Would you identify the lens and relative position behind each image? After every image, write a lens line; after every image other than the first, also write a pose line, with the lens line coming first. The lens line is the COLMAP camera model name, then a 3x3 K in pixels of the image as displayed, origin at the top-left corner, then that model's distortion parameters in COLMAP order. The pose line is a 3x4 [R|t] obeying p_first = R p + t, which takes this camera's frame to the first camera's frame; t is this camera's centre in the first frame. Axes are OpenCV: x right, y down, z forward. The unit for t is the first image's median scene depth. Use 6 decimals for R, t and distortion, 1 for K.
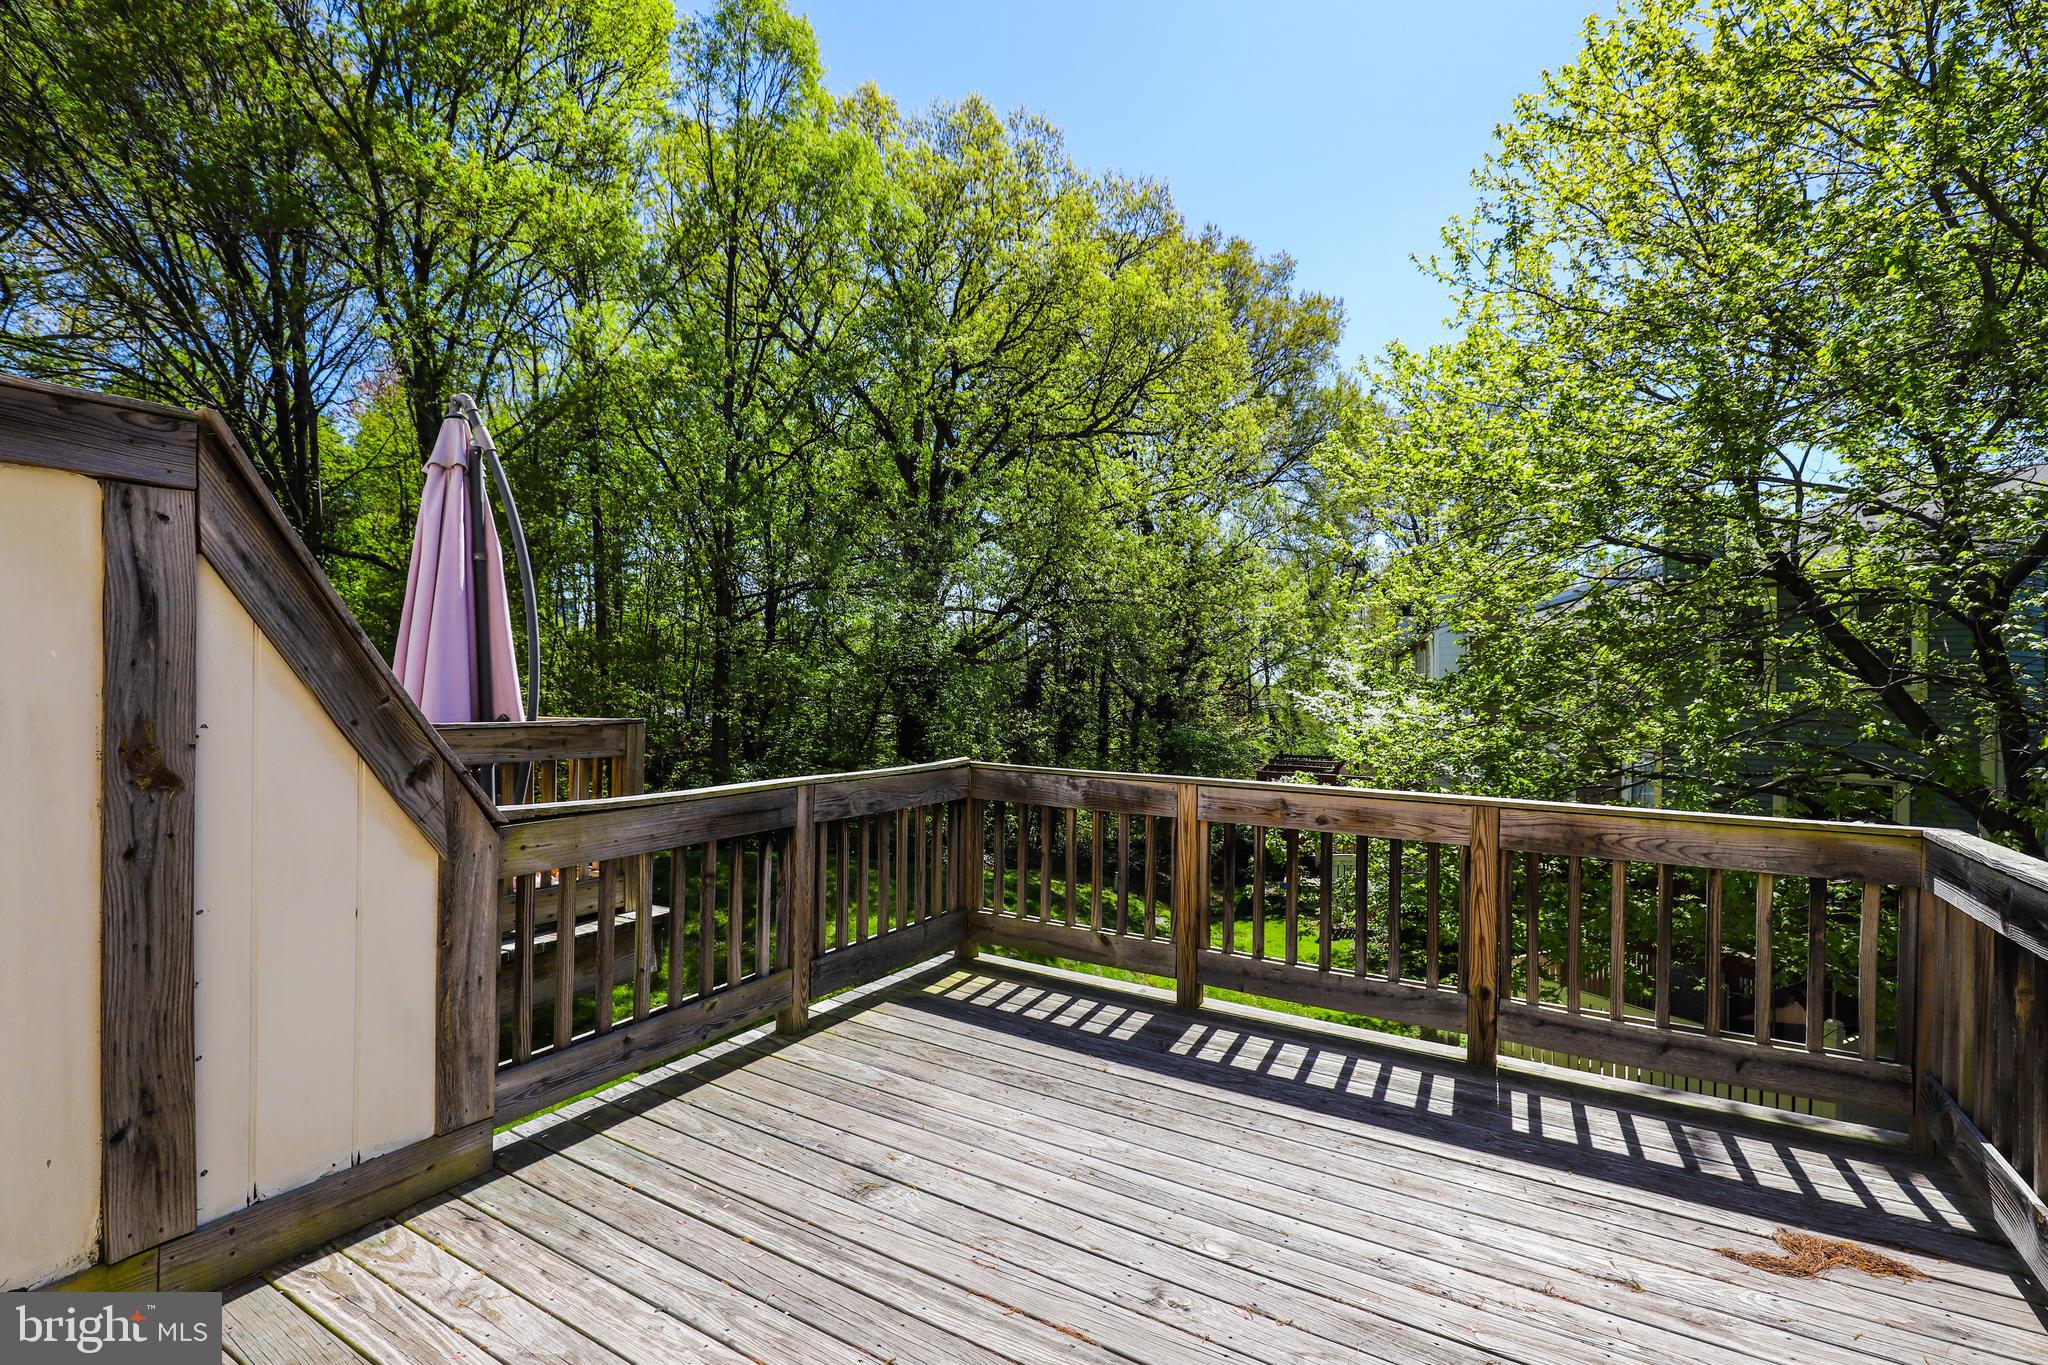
lens RADIAL K [[971.0, 0, 1017.7], [0, 971.0, 687.4], [0, 0, 1]] dist [0.003461, 0.000904]
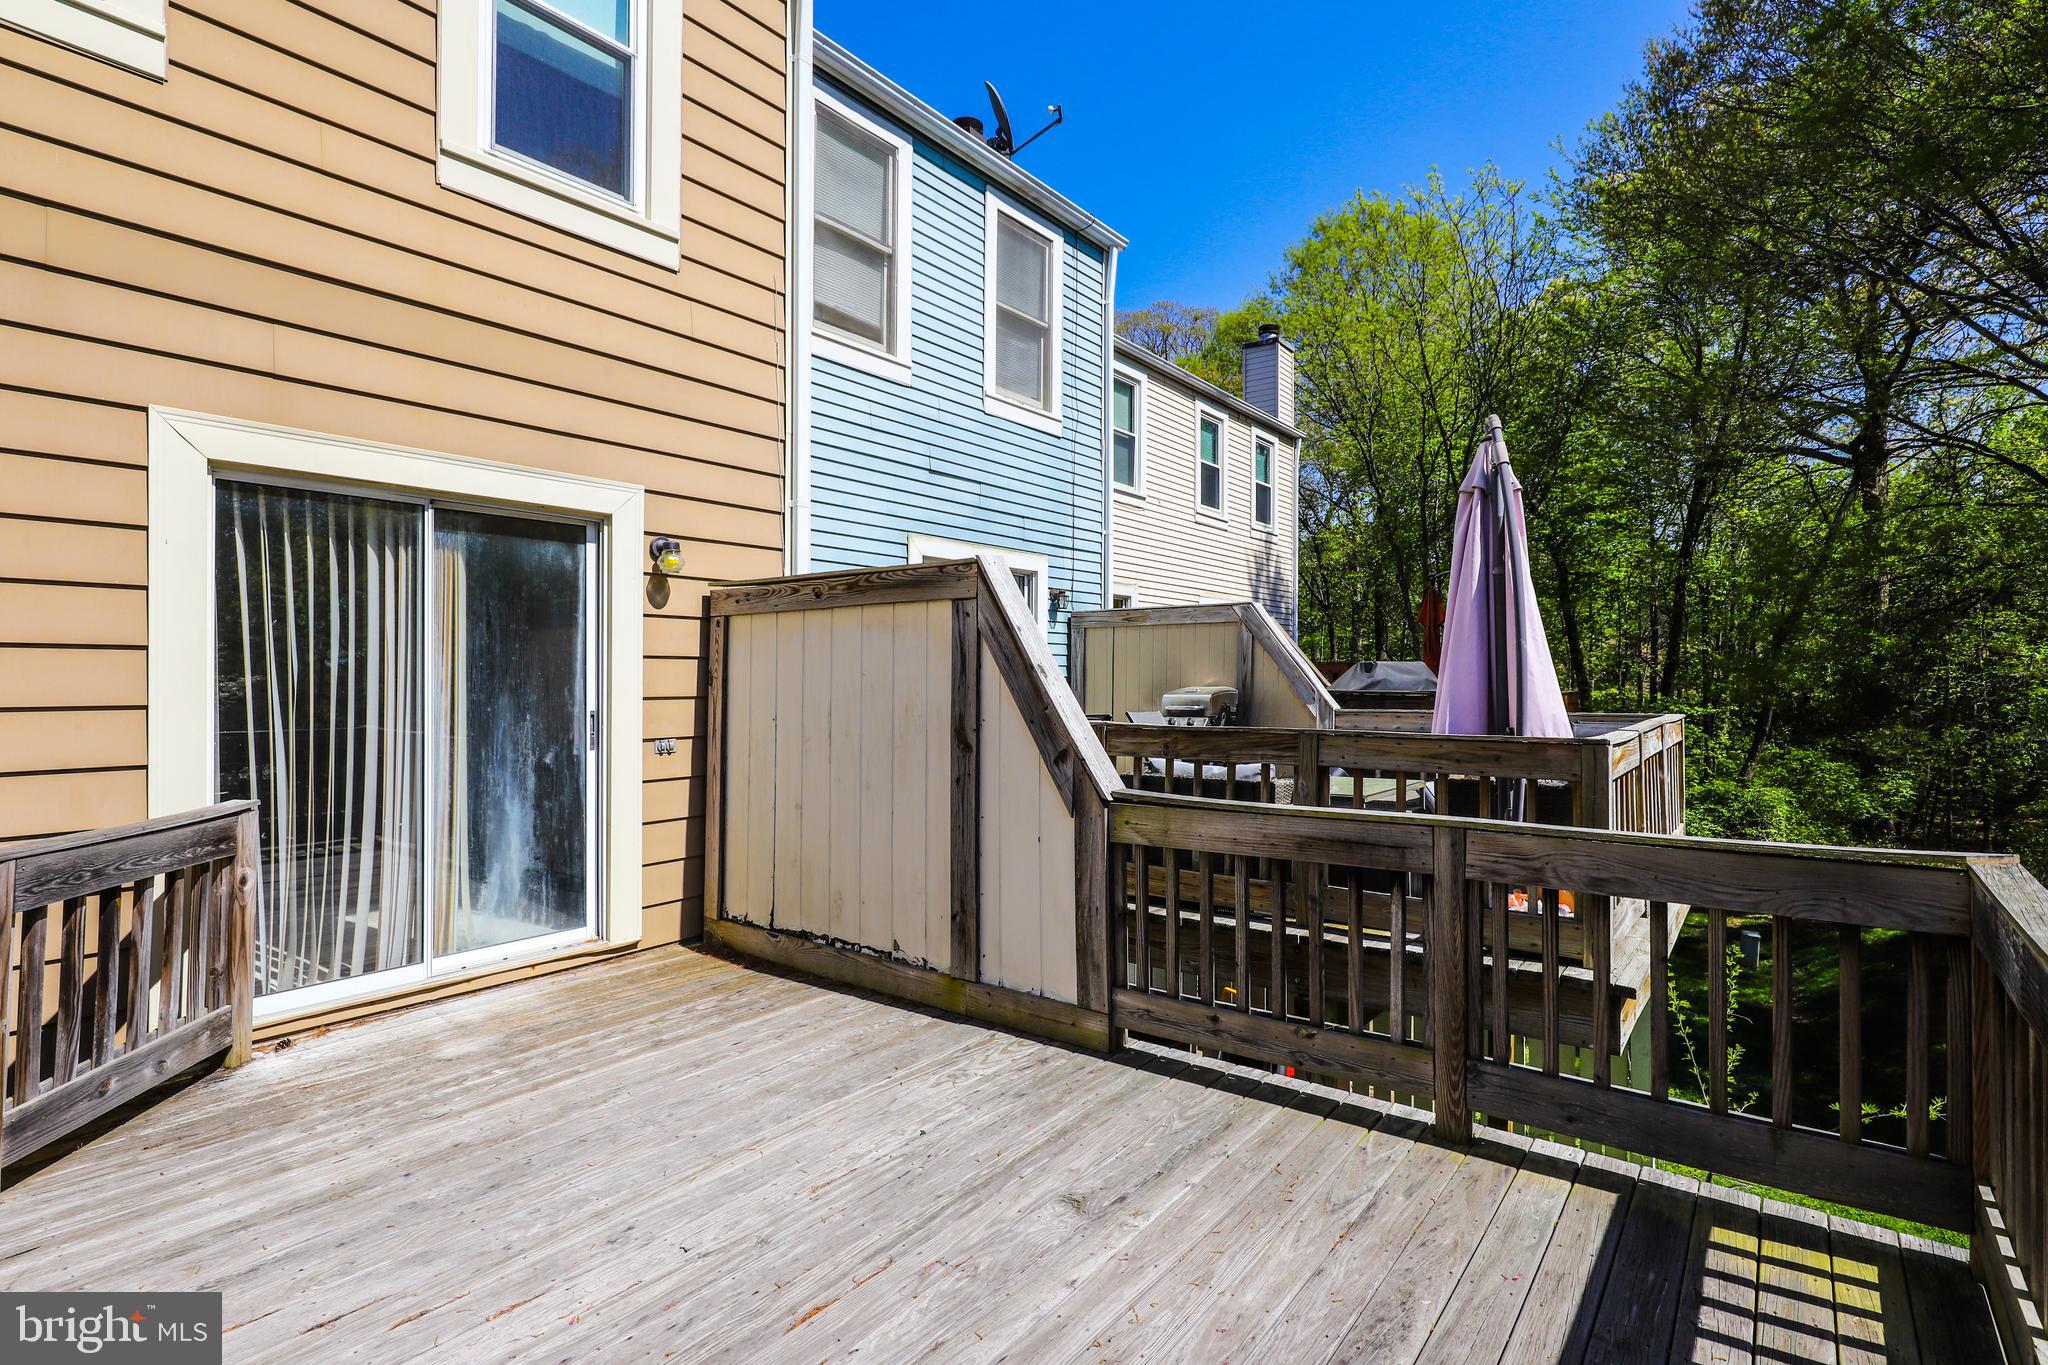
lens RADIAL K [[971.0, 0, 1022.4], [0, 971.0, 673.2], [0, 0, 1]] dist [0.003461, 0.000904]
pose [[-0.107387, -0.019279, -0.994030, 0.630691], [-0.000741, 0.999813, -0.019312, -0.009688], [0.994217, -0.001337, -0.107382, 0.770406]]
